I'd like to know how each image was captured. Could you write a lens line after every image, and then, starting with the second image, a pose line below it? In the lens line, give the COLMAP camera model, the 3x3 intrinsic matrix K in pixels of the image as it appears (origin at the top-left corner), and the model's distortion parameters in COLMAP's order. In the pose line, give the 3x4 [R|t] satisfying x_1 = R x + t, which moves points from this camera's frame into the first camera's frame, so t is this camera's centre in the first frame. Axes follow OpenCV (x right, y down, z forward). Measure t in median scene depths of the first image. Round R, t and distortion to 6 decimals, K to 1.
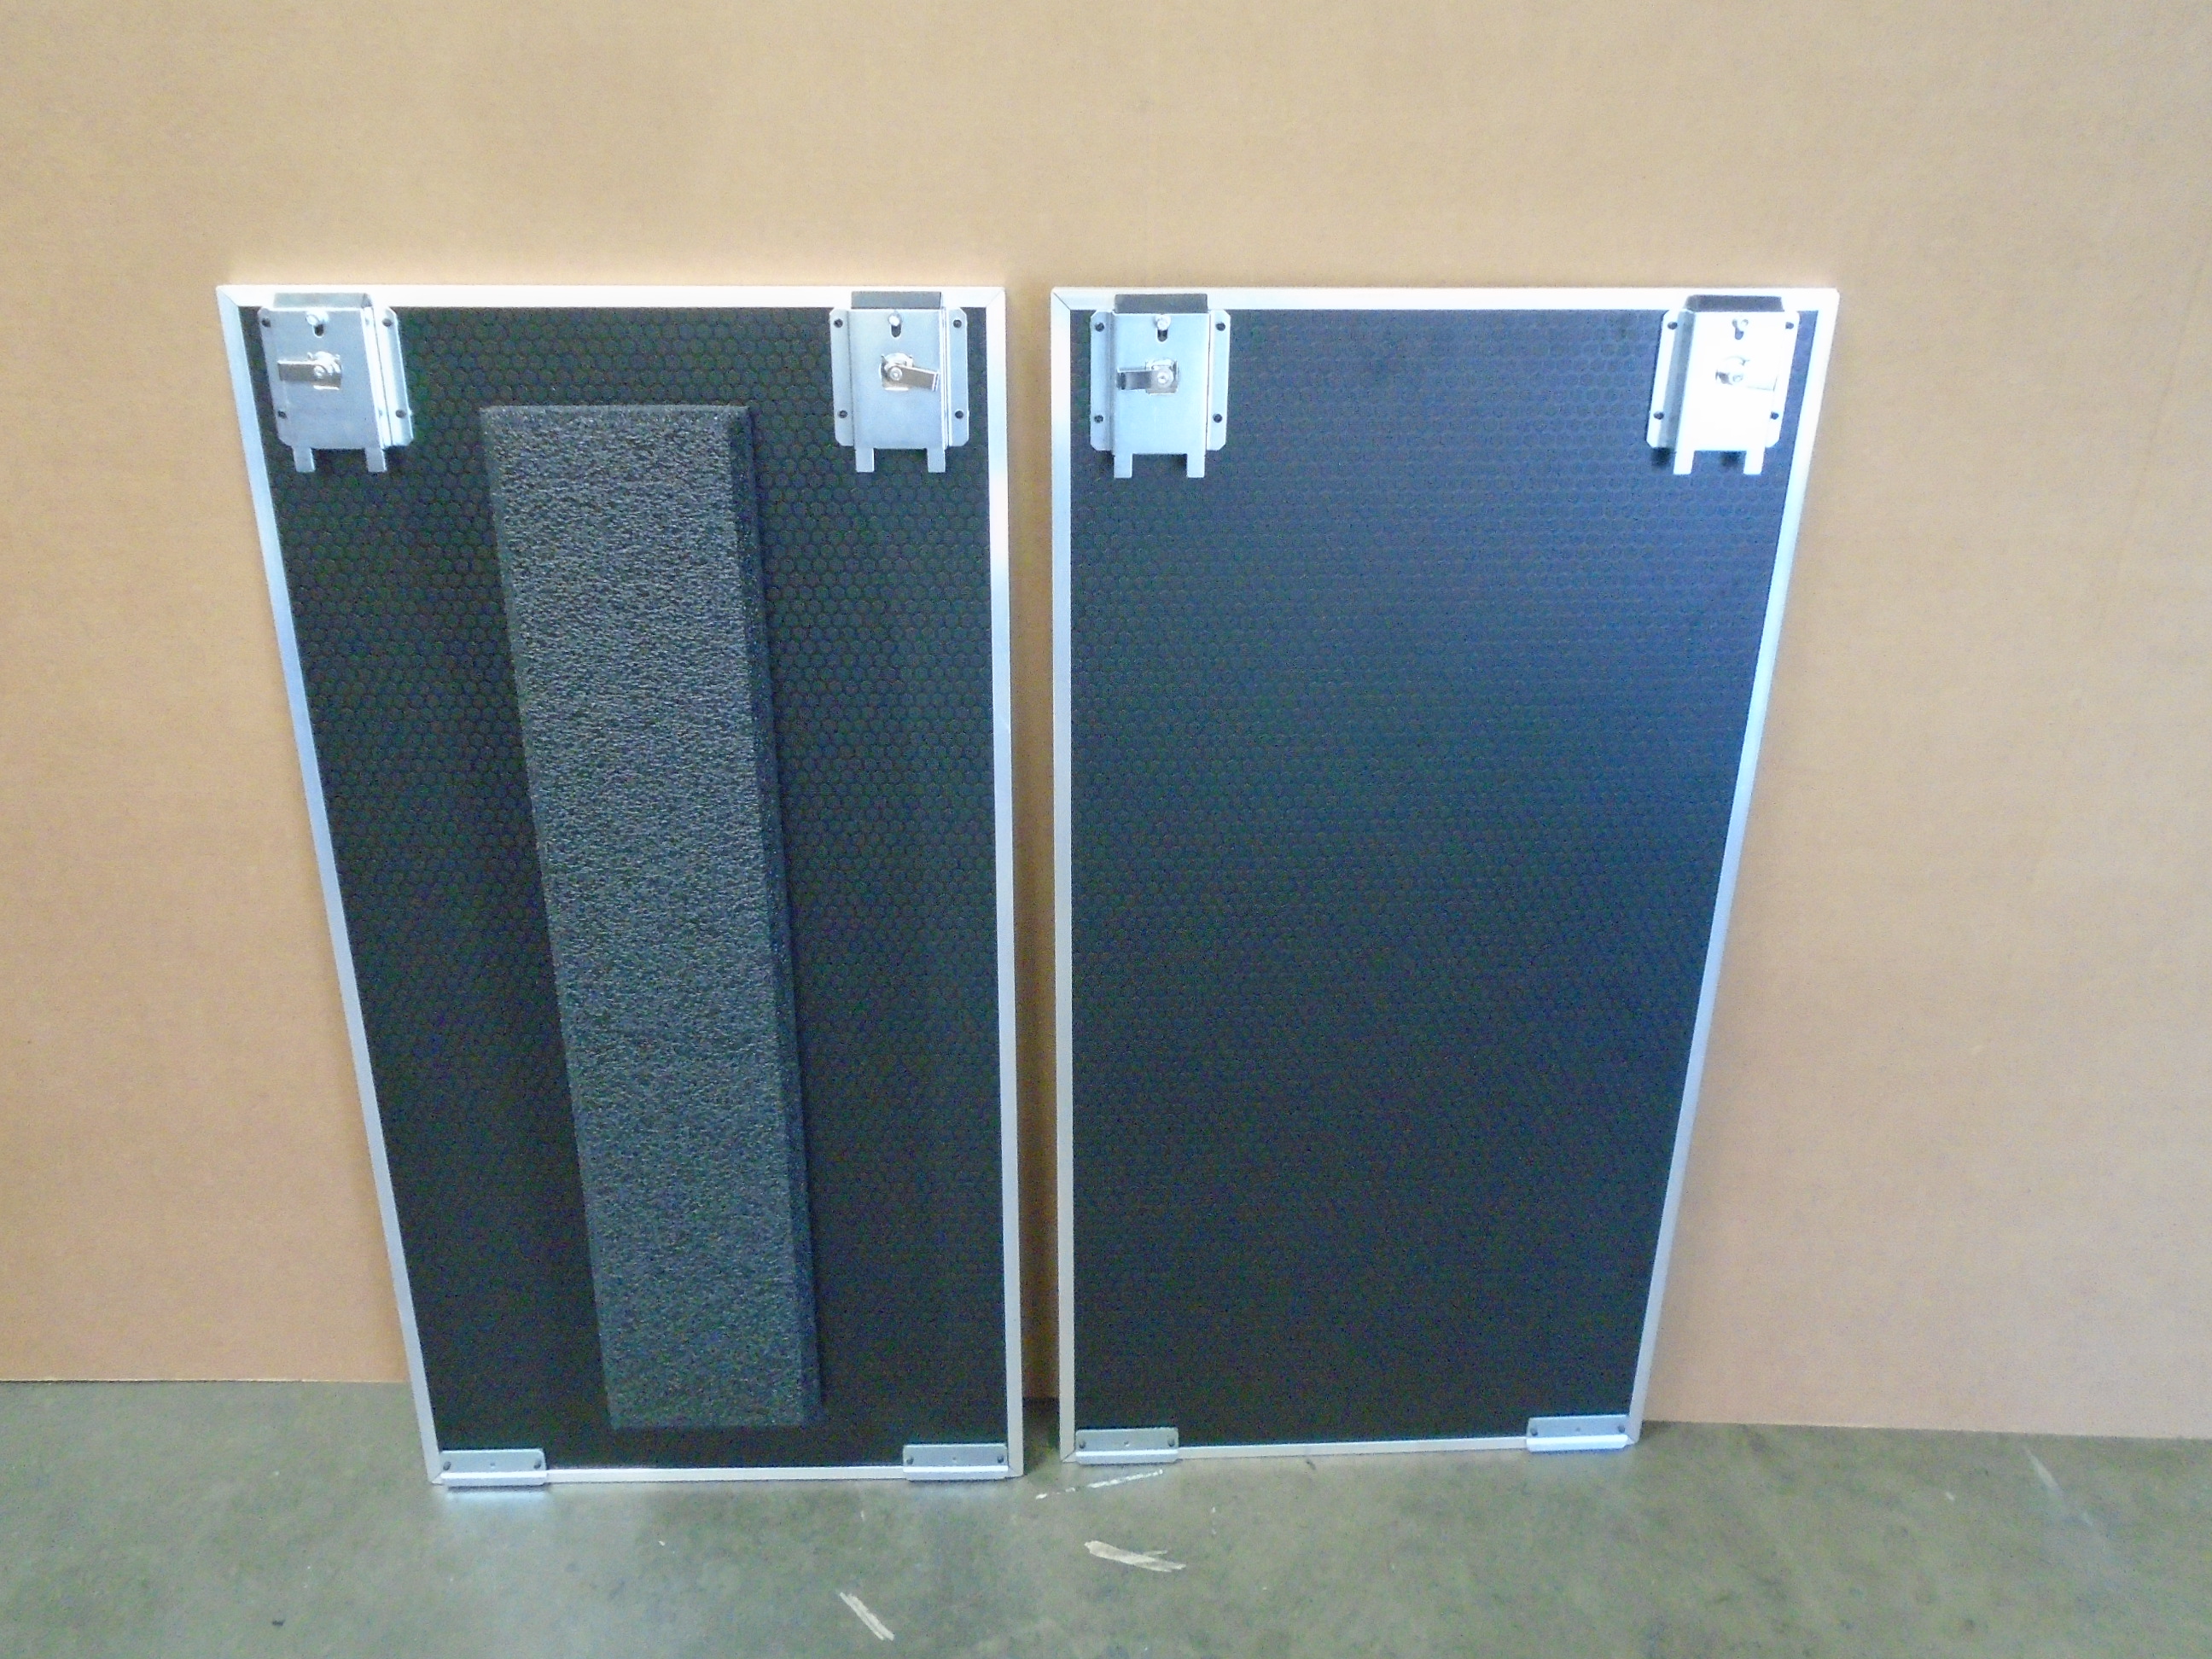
lens RADIAL K [[1754.8, 0, 1102.8], [0, 1754.8, 842.1], [0, 0, 1]] dist [-0.000282, -0.006298]
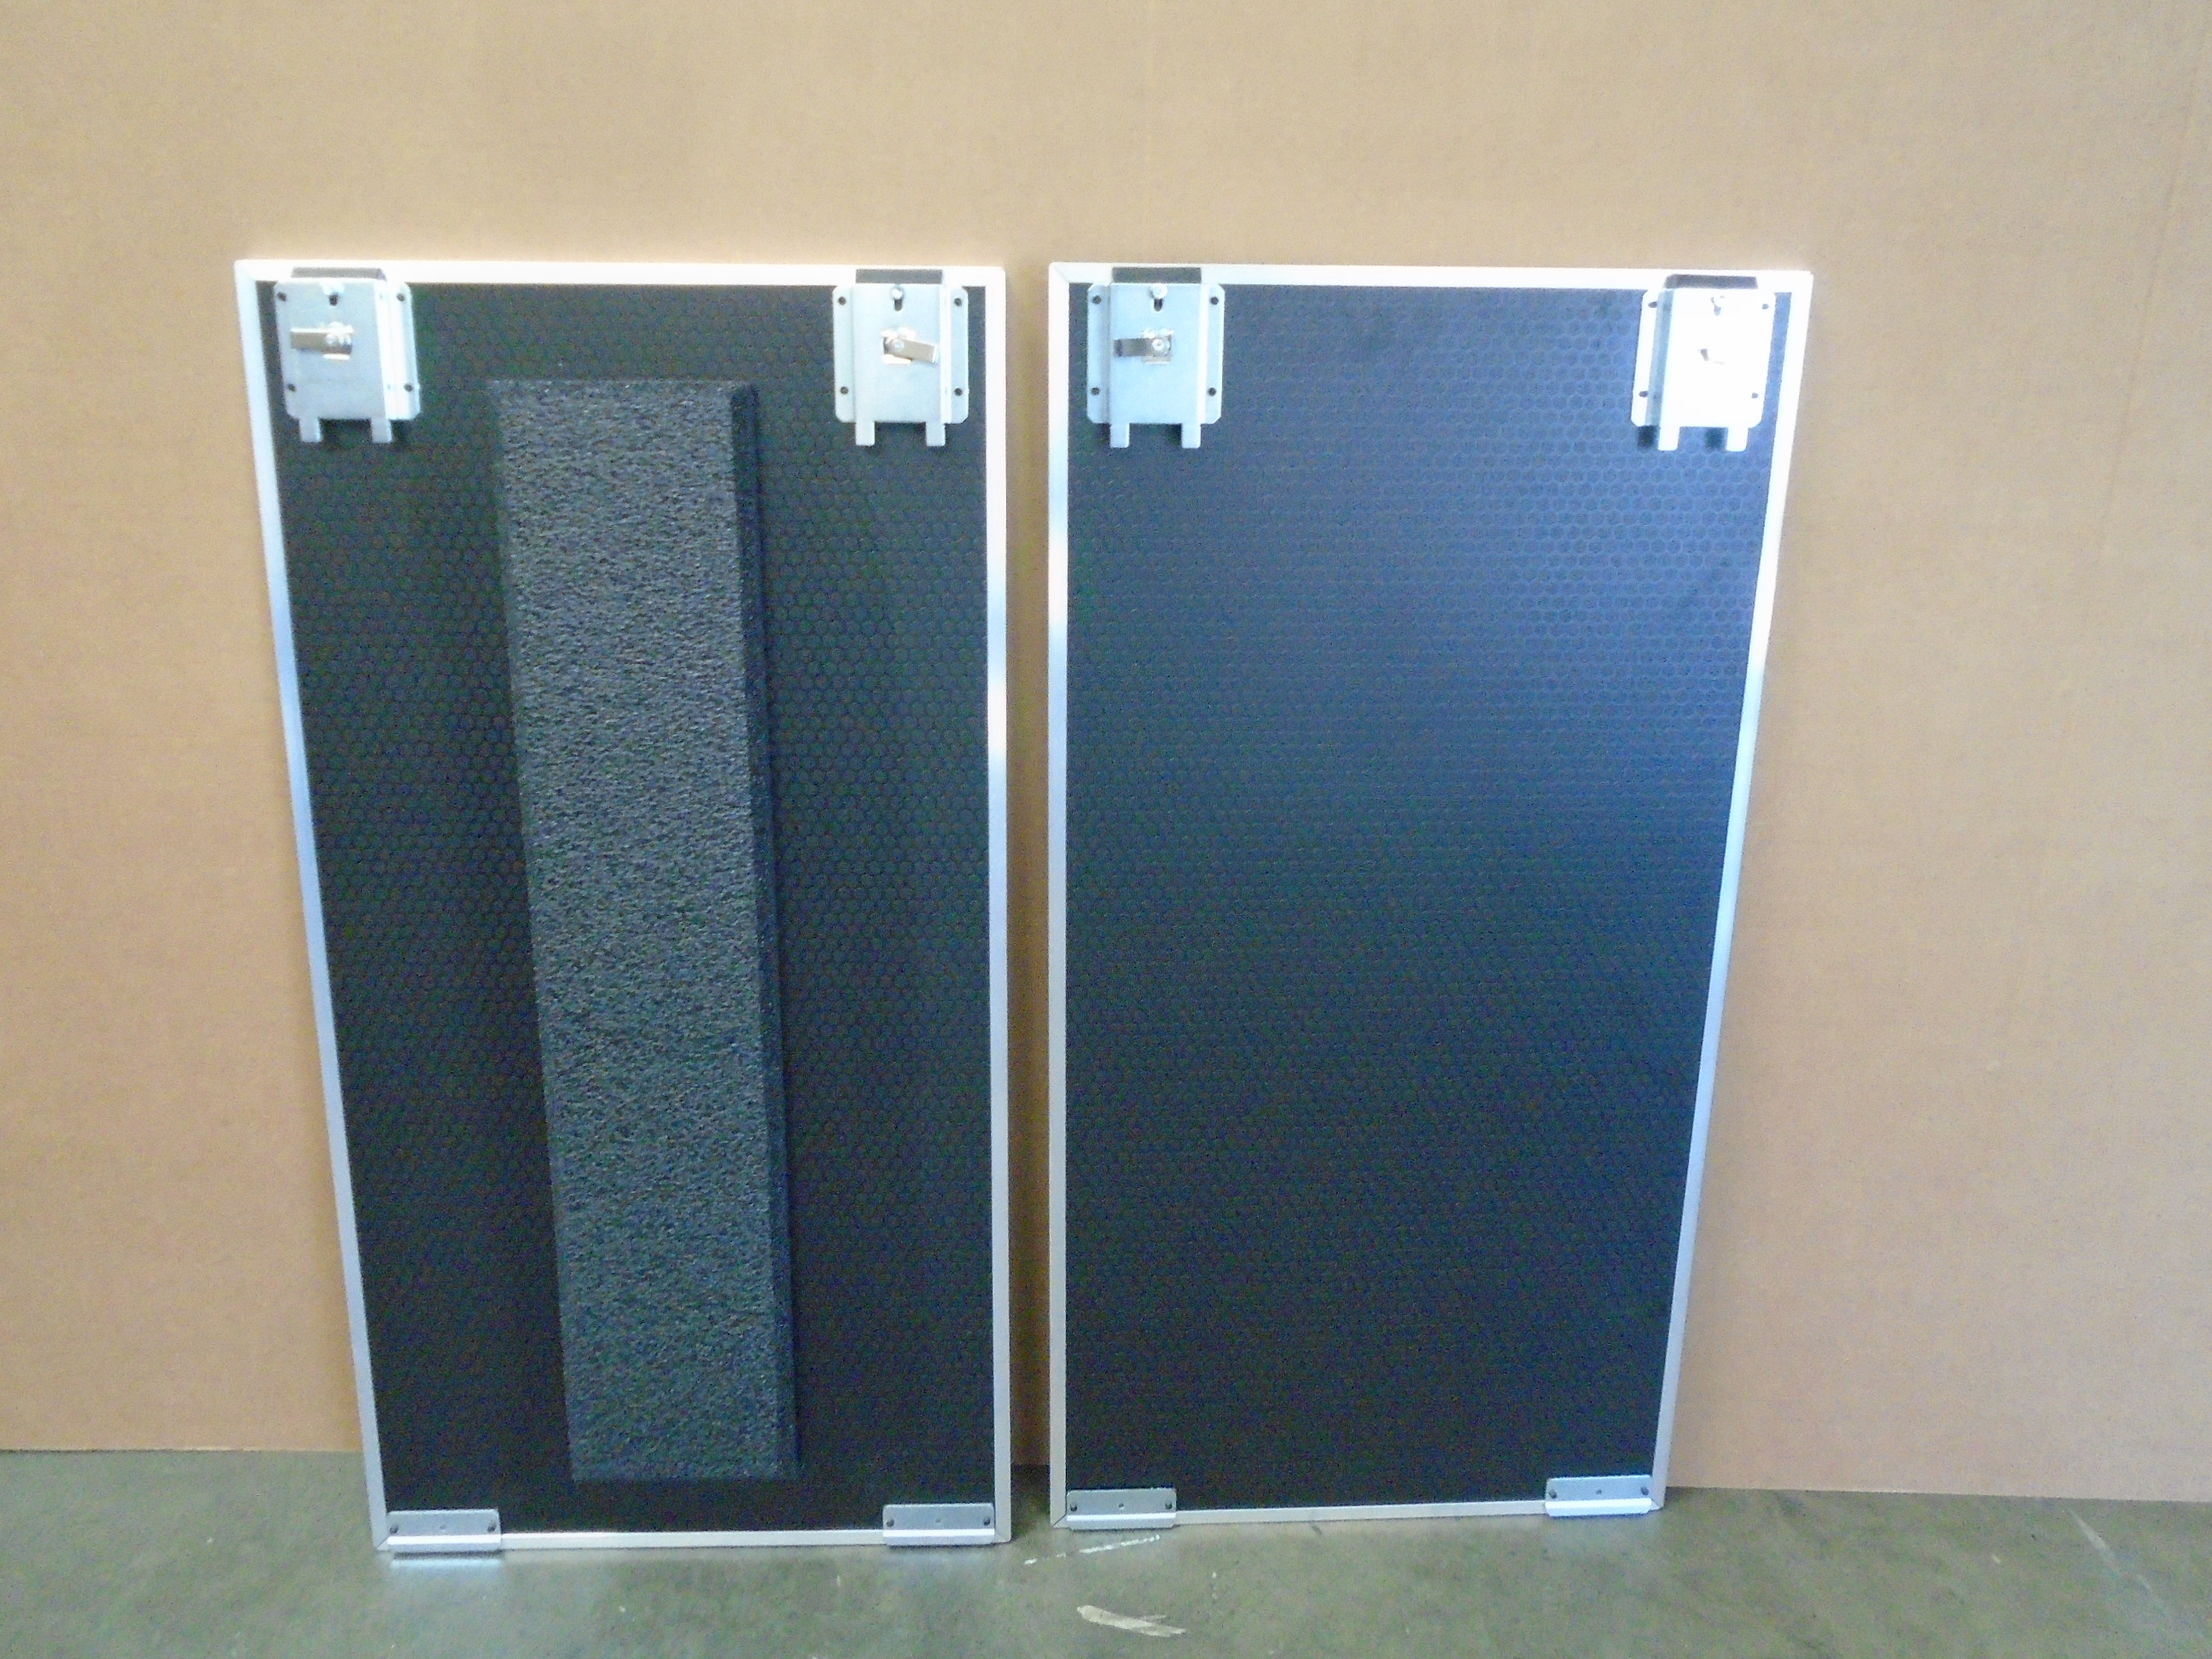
lens RADIAL K [[1754.8, 0, 1105.6], [0, 1754.8, 828.1], [0, 0, 1]] dist [-0.000282, -0.006298]
pose [[0.999952, 0.001630, 0.009712, -0.004729], [-0.000268, 0.990348, -0.138603, 0.119941], [-0.009845, 0.138594, 0.990300, 0.019949]]
